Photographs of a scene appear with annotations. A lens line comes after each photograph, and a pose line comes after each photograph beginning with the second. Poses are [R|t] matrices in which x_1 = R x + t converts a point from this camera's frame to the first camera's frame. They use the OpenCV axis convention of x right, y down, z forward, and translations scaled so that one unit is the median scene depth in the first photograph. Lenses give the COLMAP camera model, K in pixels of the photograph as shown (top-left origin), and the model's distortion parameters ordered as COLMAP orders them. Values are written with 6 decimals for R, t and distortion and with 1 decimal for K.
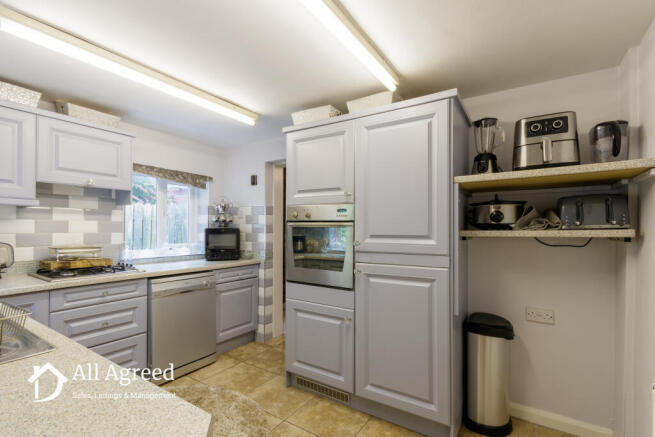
lens RADIAL K [[303.7, 0, 327.1], [0, 303.7, 225.3], [0, 0, 1]] dist [0.000354, -0.000083]
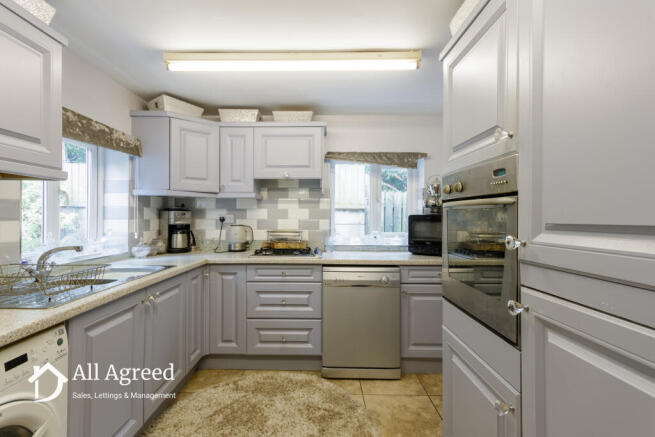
lens RADIAL K [[317.9, 0, 327.2], [0, 317.9, 215.2], [0, 0, 1]] dist [0.011386, 0.000141]
pose [[0.534762, -0.009047, -0.844954, 0.278979], [0.009774, 0.999942, -0.004521, 0.015355], [0.844946, -0.005841, 0.534819, 0.430062]]
